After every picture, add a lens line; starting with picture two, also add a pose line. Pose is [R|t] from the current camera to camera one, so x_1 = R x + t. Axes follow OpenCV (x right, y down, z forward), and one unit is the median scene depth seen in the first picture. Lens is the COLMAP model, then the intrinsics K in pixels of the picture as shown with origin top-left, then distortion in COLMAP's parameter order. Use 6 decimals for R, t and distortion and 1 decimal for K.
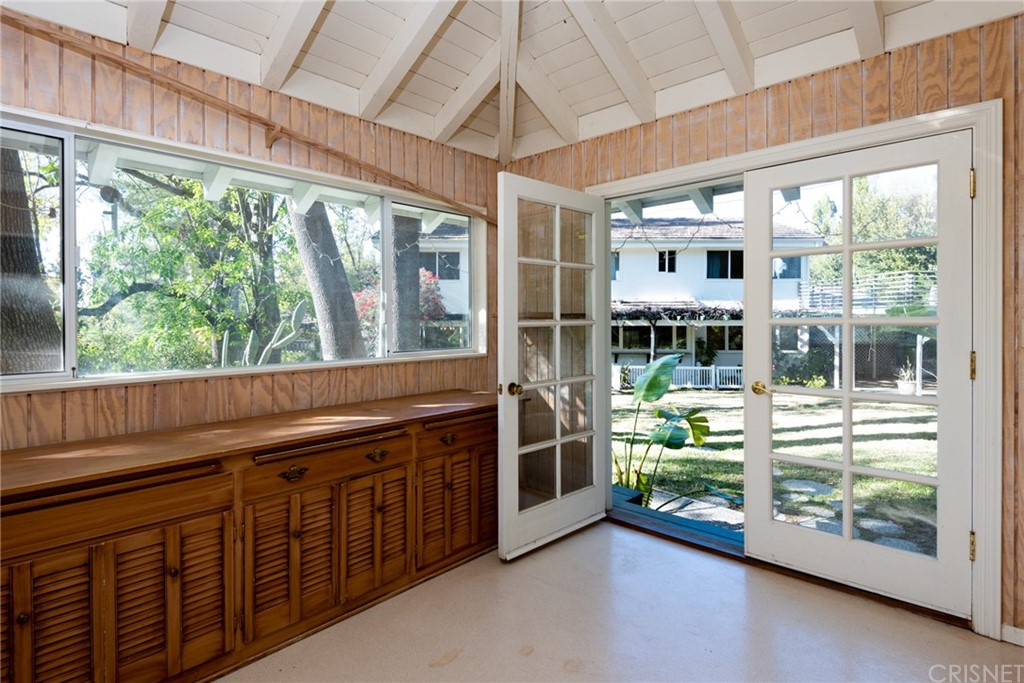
lens RADIAL K [[520.5, 0, 512.0], [0, 520.5, 341.5], [0, 0, 1]] dist [0.000062, -0.029468]
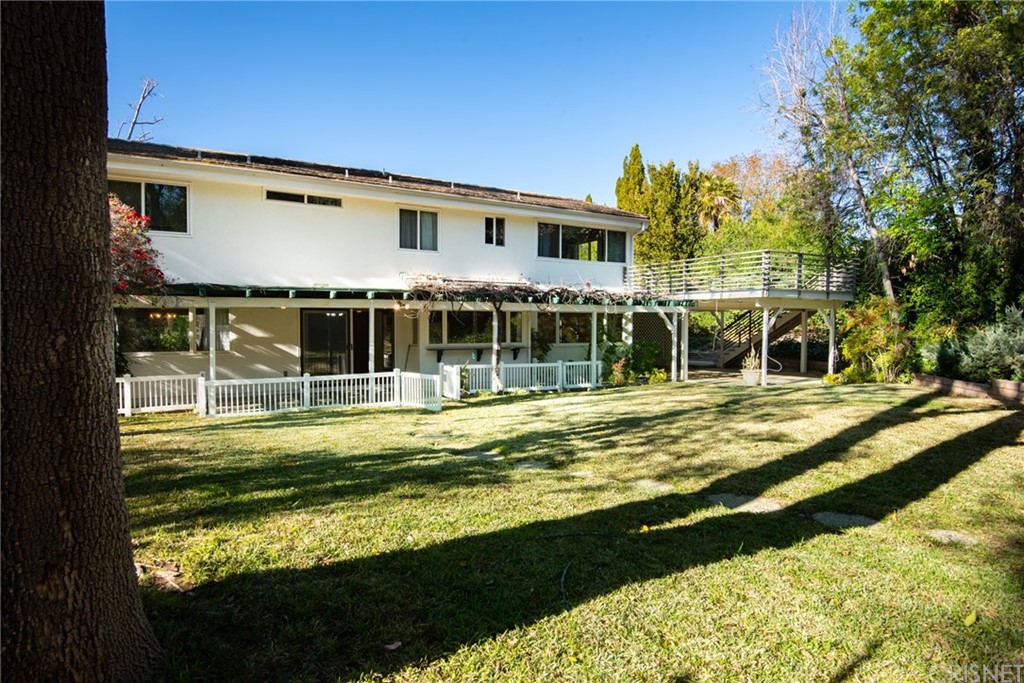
lens RADIAL K [[520.5, 0, 512.0], [0, 520.5, 341.5], [0, 0, 1]] dist [0.000062, -0.029468]
pose [[0.886322, -0.017376, 0.462743, -0.049633], [0.019828, 0.999803, -0.000435, 0.014132], [-0.462644, 0.009561, 0.886493, 0.307116]]
